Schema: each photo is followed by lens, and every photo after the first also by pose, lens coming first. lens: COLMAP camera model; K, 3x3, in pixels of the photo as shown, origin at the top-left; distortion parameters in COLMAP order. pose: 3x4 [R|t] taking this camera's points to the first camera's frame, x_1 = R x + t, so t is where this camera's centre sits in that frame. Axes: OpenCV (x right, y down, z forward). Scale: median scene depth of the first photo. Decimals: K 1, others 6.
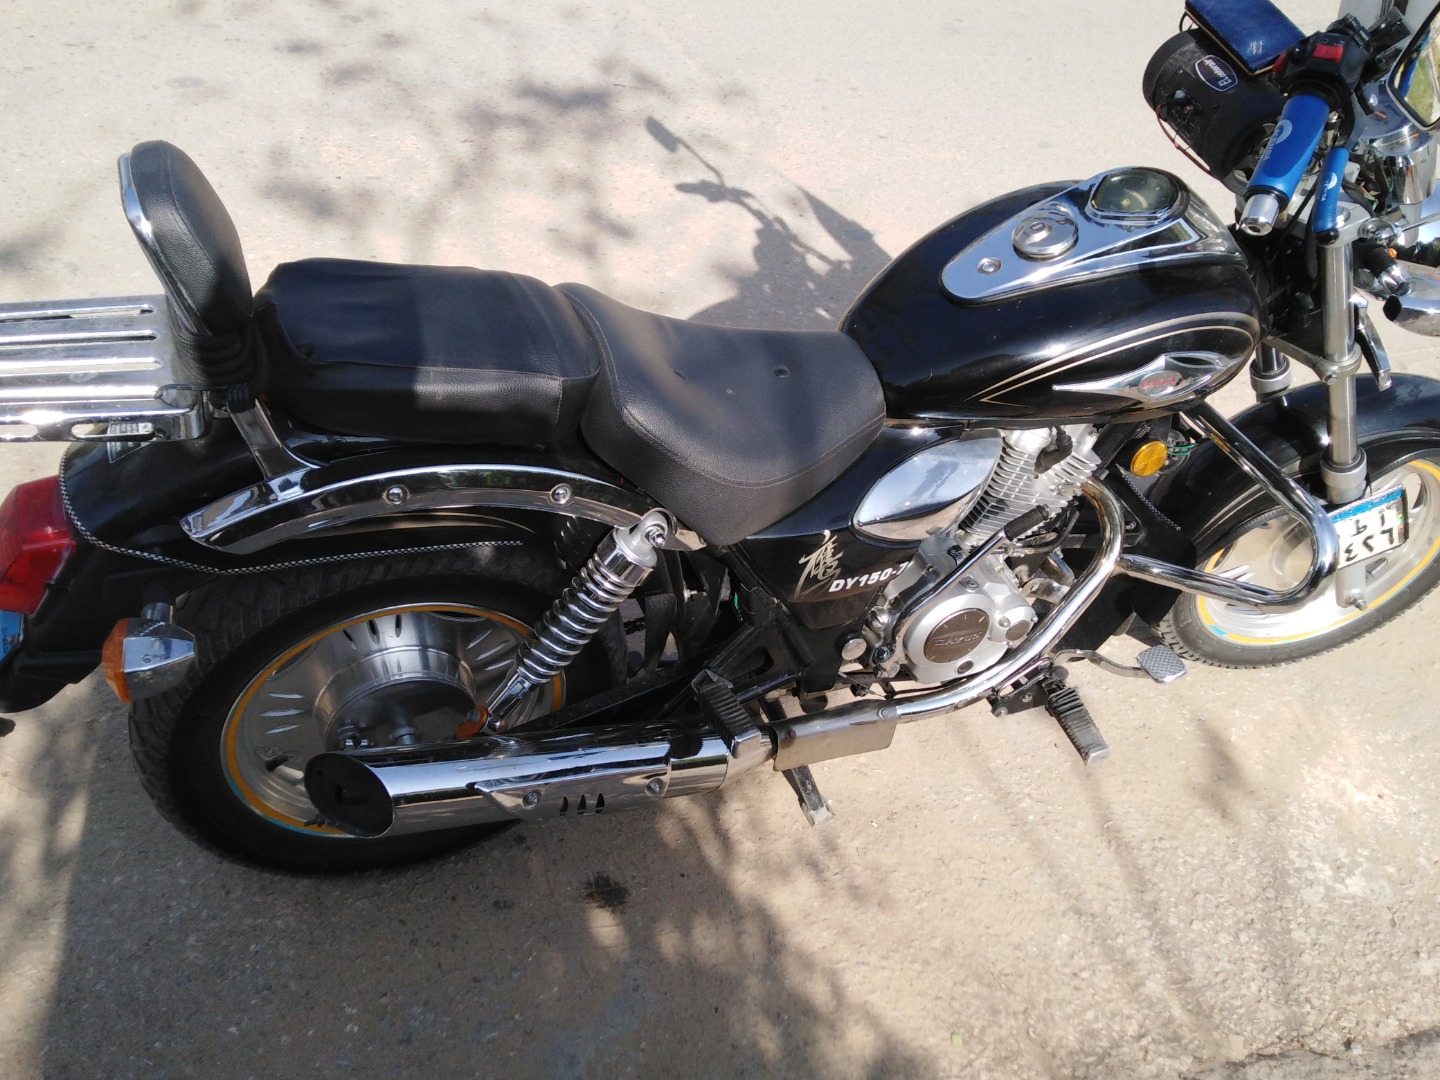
lens RADIAL K [[1309.2, 0, 722.3], [0, 1309.2, 547.7], [0, 0, 1]] dist [0.120903, -0.208230]
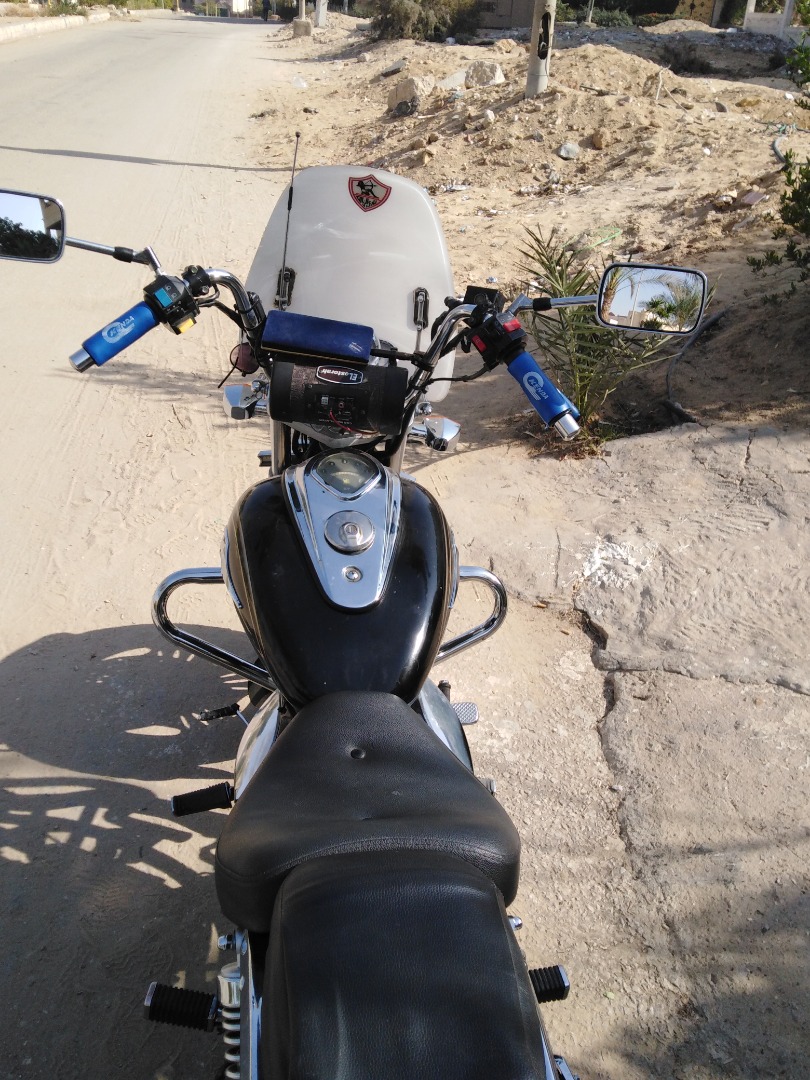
lens RADIAL K [[979.5, 0, 406.1], [0, 979.5, 552.6], [0, 0, 1]] dist [0.058893, -0.007625]
pose [[0.266086, -0.576256, 0.772740, -0.406090], [0.594622, 0.729071, 0.338938, -0.438958], [-0.758698, 0.369302, 0.536650, 0.405874]]
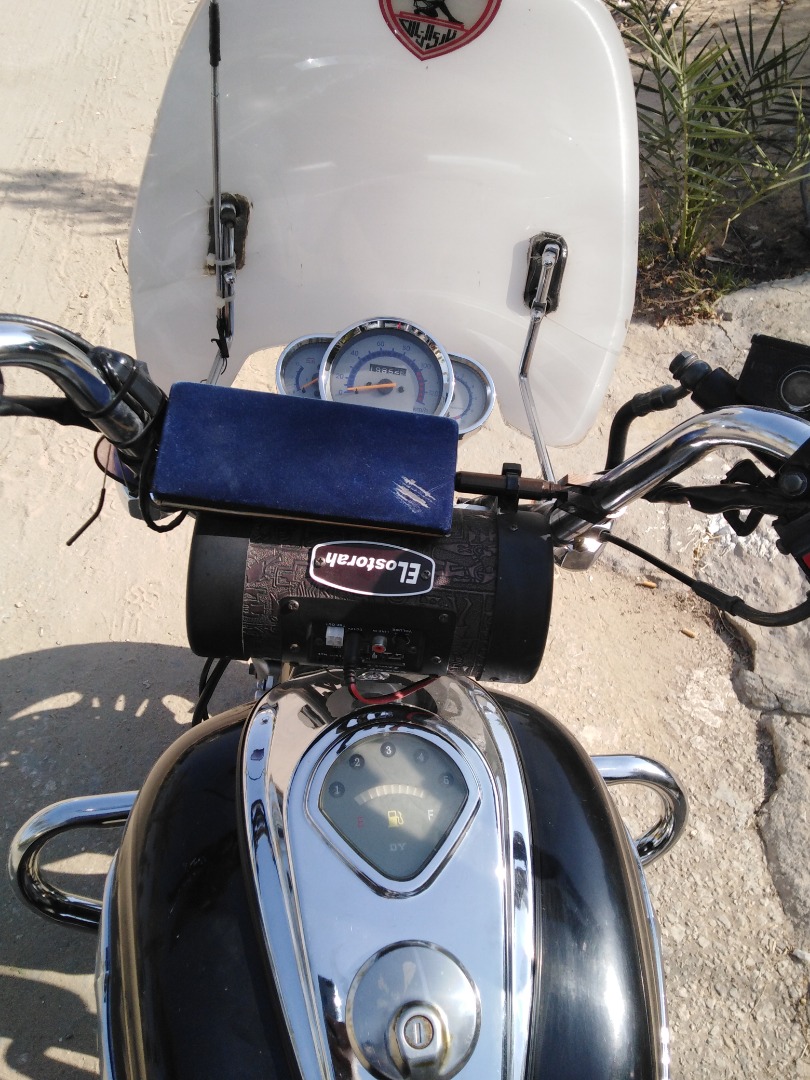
lens RADIAL K [[981.9, 0, 400.7], [0, 981.9, 541.2], [0, 0, 1]] dist [0.120903, -0.208230]
pose [[0.262191, -0.743696, 0.614957, 0.130217], [0.613875, 0.620227, 0.488340, -0.450607], [-0.744589, 0.249468, 0.619155, 0.640843]]
